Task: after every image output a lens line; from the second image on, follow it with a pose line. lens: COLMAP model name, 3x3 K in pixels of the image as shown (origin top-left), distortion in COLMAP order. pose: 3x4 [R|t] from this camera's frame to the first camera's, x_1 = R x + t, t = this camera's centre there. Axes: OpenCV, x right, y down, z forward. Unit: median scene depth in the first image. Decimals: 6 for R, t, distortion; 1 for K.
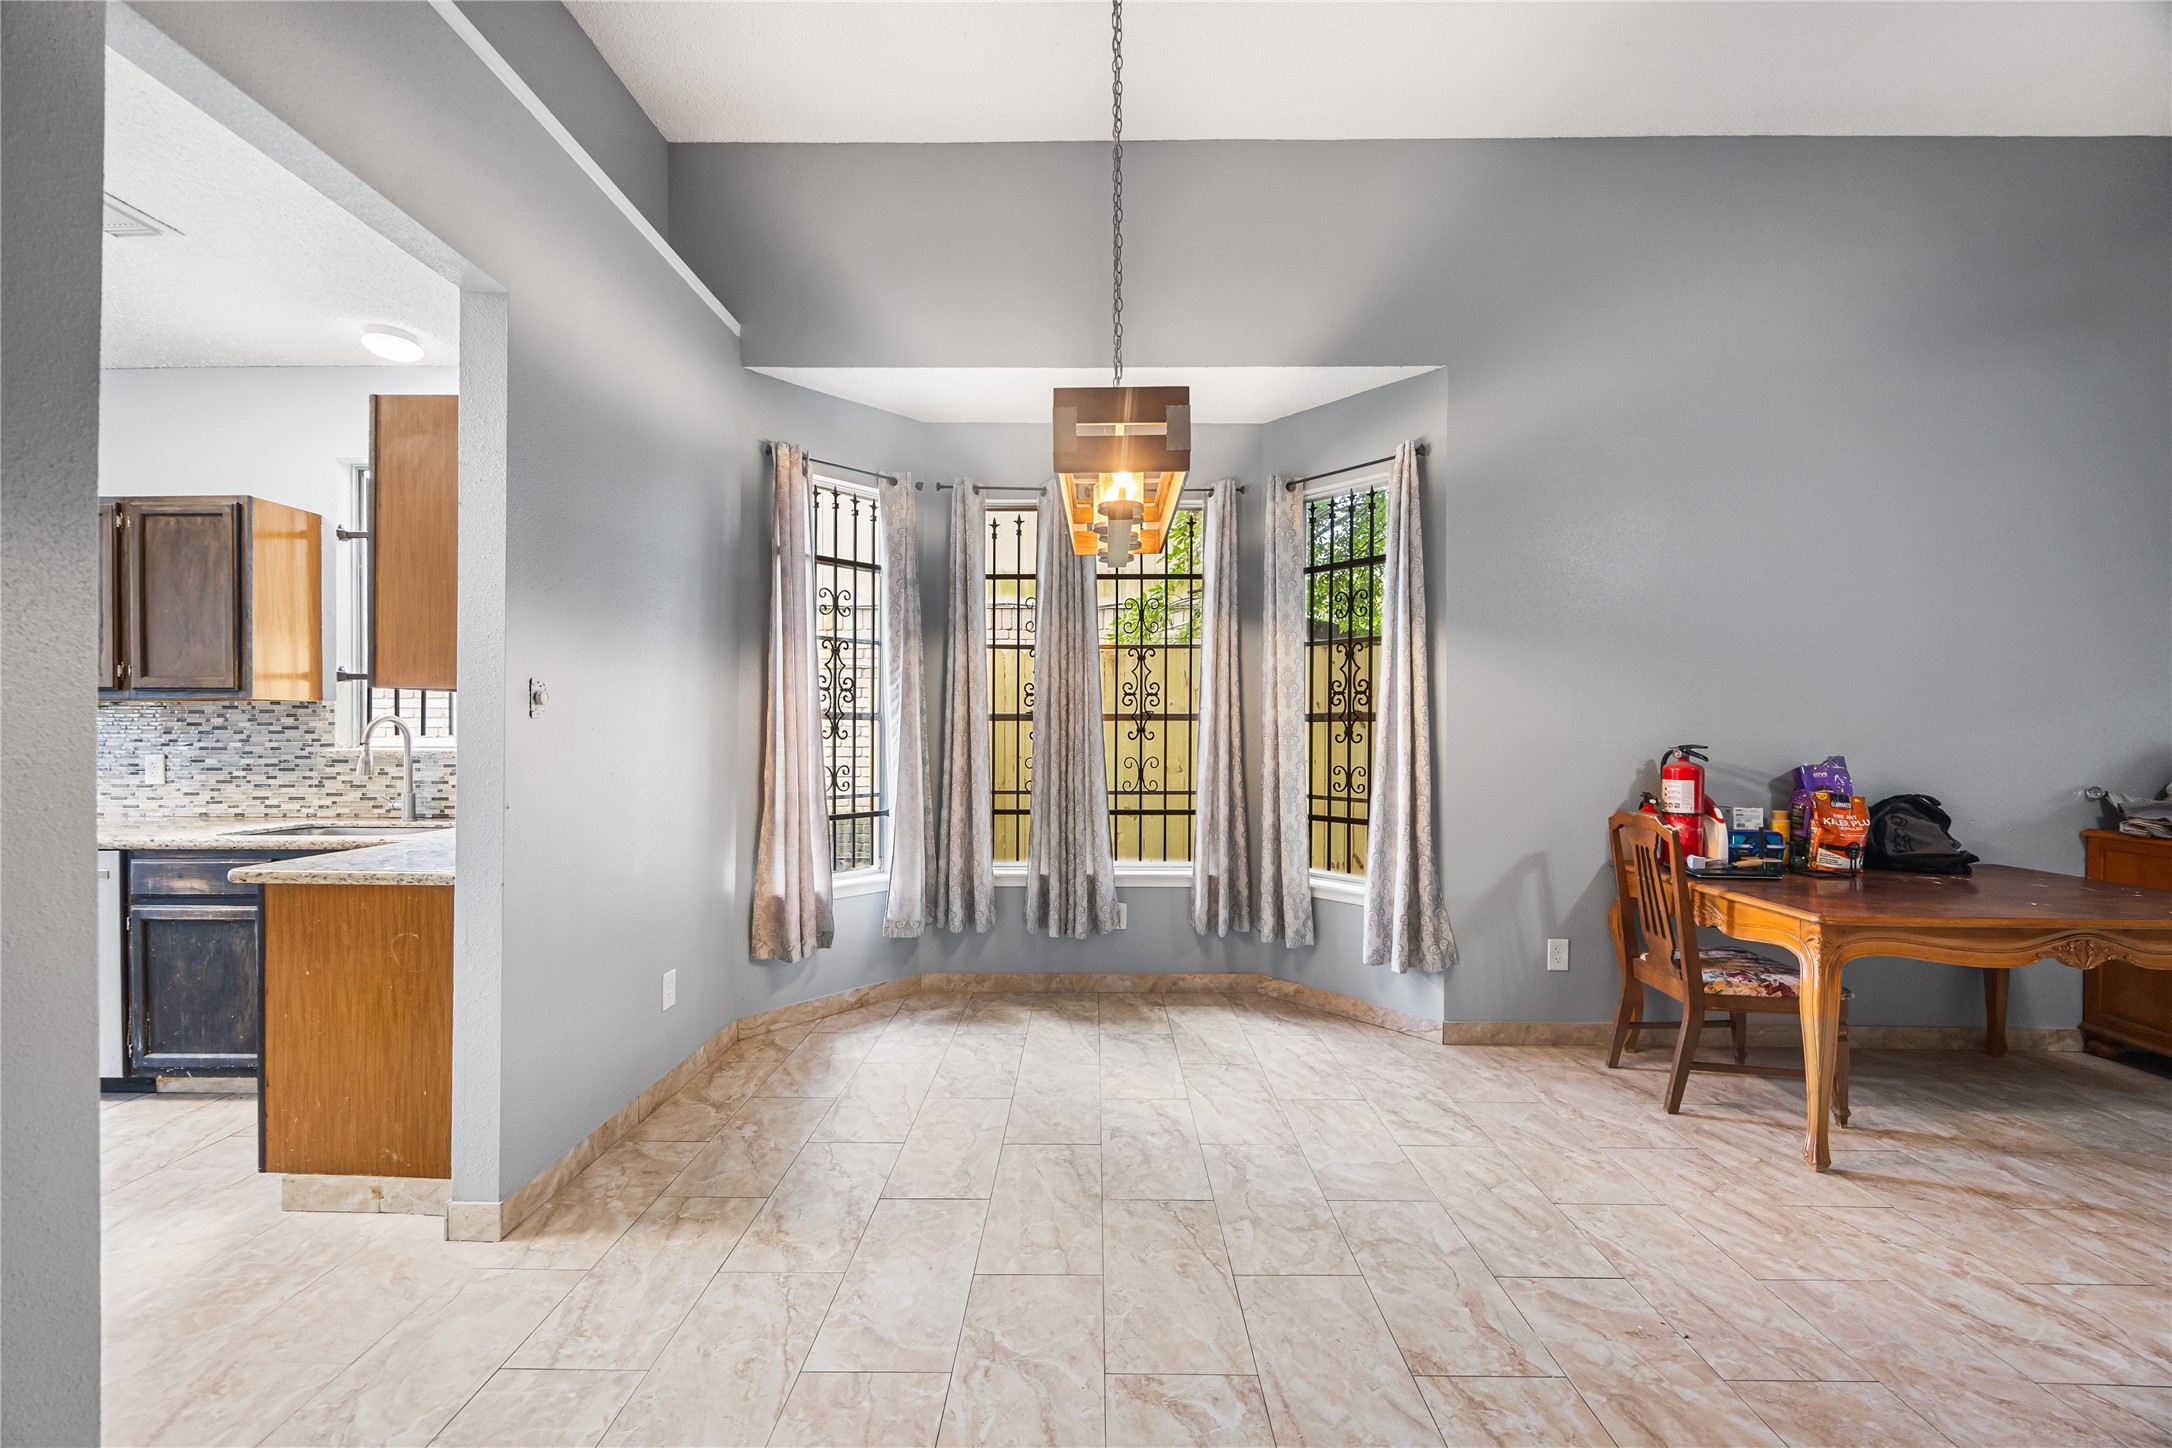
lens RADIAL K [[832.7, 0, 1084.4], [0, 832.7, 729.8], [0, 0, 1]] dist [-0.000927, -0.000243]
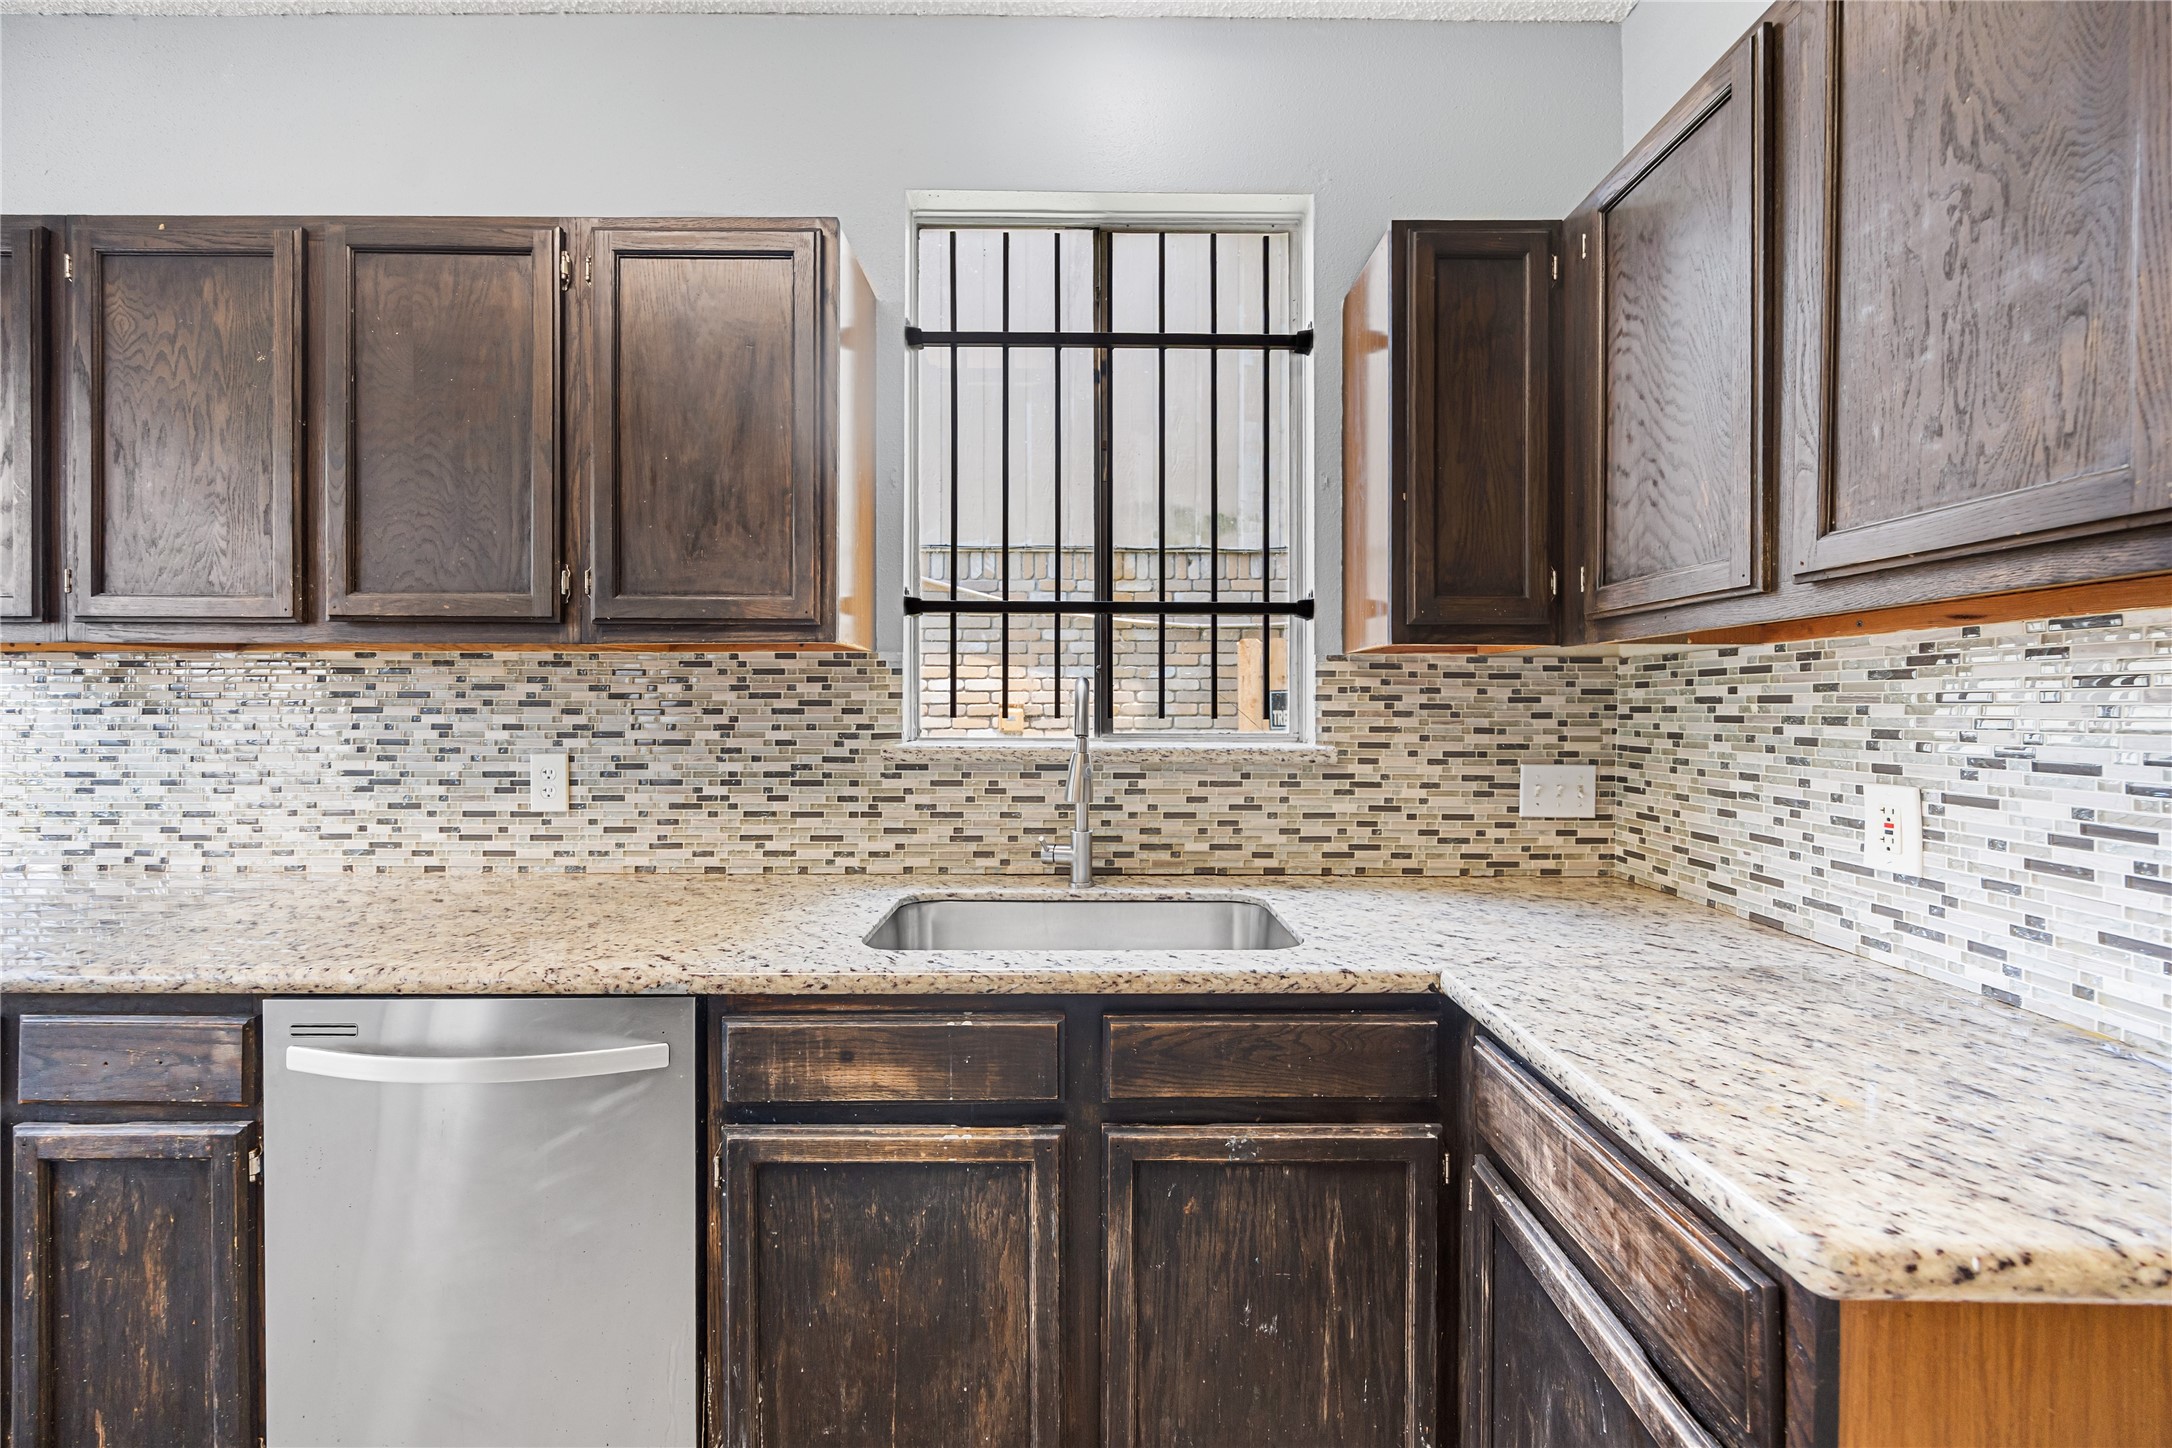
lens RADIAL K [[832.7, 0, 1063.9], [0, 832.7, 704.0], [0, 0, 1]] dist [-0.000927, -0.000243]
pose [[0.999807, 0.000398, 0.019623, -0.885846], [-0.000336, 0.999995, -0.003193, -0.000162], [-0.019624, 0.003185, 0.999802, 0.520441]]
